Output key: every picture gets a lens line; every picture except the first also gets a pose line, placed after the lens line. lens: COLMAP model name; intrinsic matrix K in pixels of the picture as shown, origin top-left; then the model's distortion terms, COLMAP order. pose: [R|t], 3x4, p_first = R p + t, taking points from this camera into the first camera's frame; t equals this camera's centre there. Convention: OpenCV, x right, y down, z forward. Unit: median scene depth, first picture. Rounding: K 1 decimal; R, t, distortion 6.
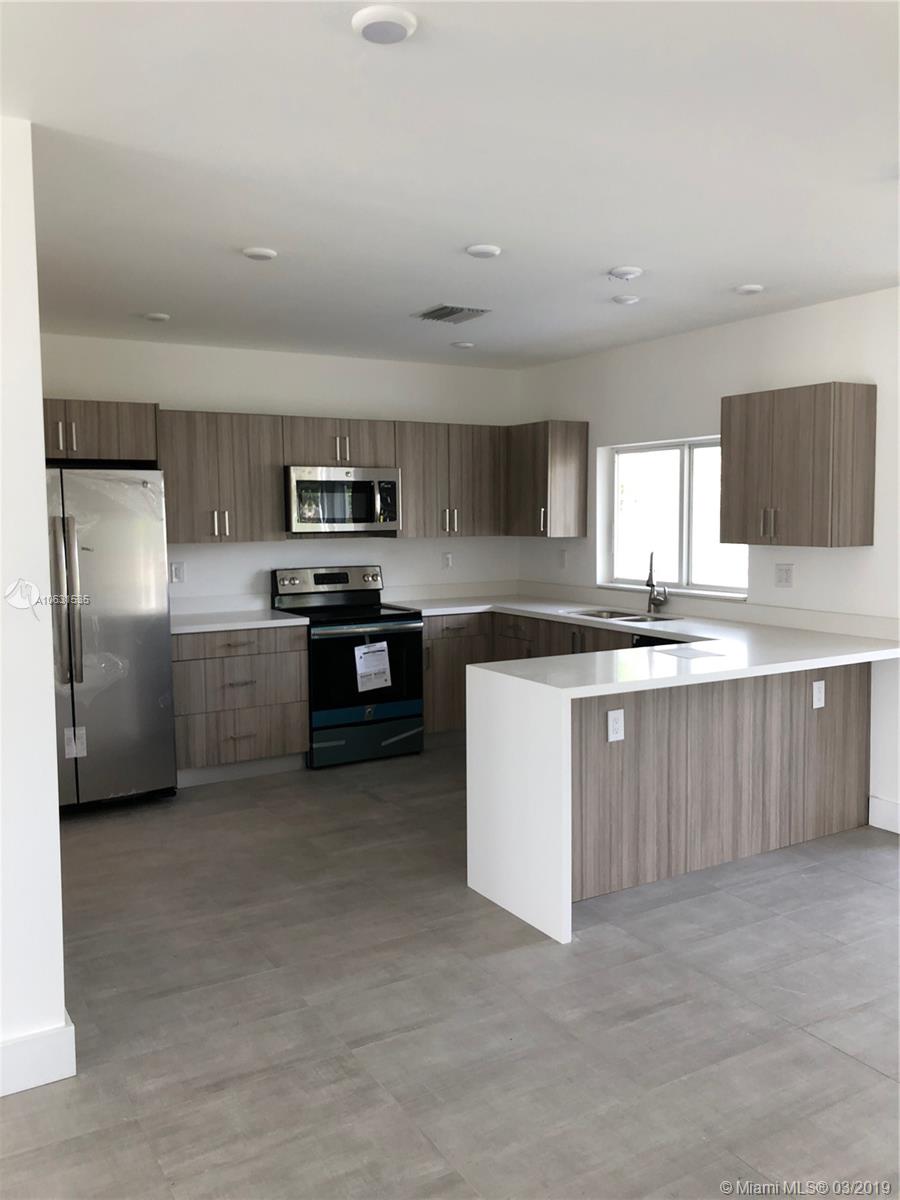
lens RADIAL K [[985.5, 0, 453.3], [0, 985.5, 593.1], [0, 0, 1]] dist [0.023160, -0.009622]
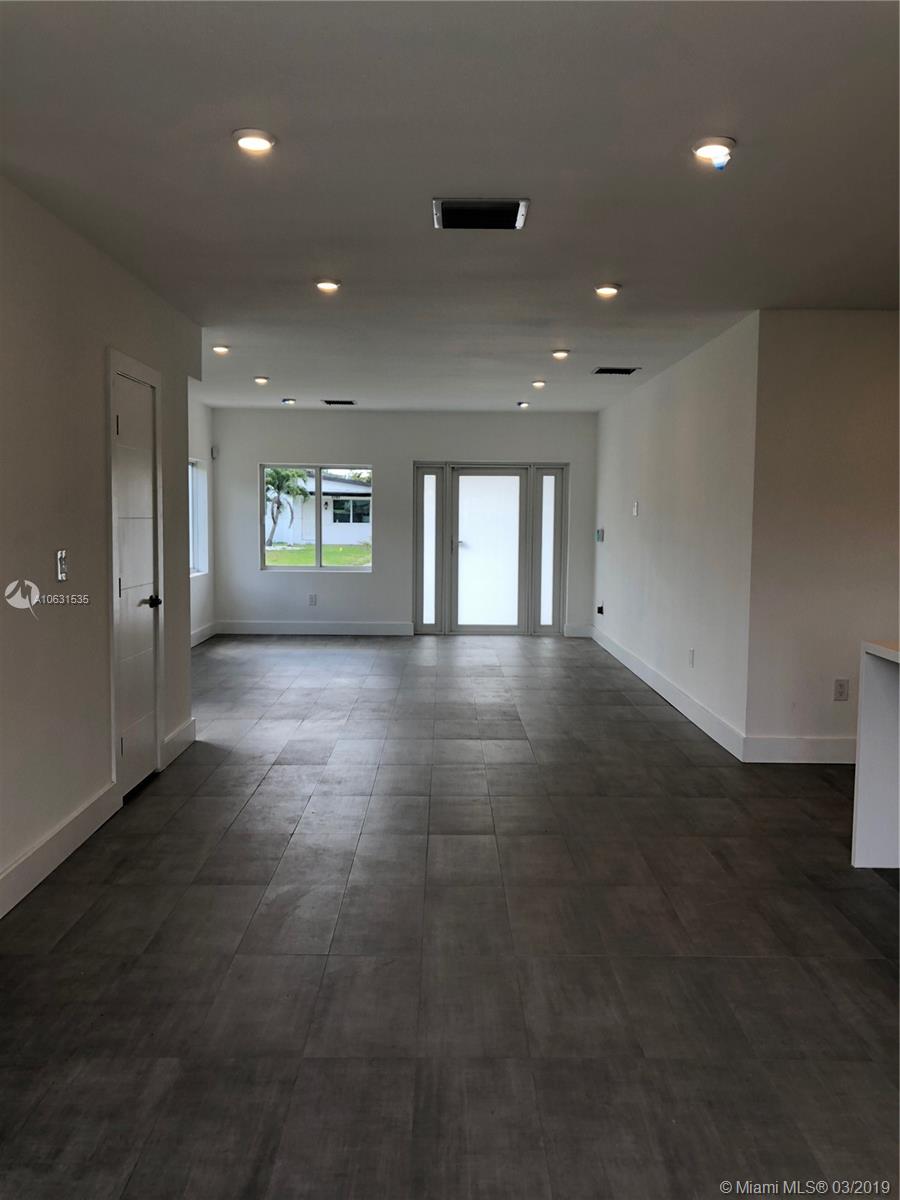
lens RADIAL K [[985.5, 0, 456.7], [0, 985.5, 599.2], [0, 0, 1]] dist [0.023160, -0.009622]
pose [[-0.499265, 0.080434, -0.862708, 1.022513], [-0.080833, 0.987016, 0.138803, -0.053531], [0.862670, 0.139035, -0.486281, 0.884849]]
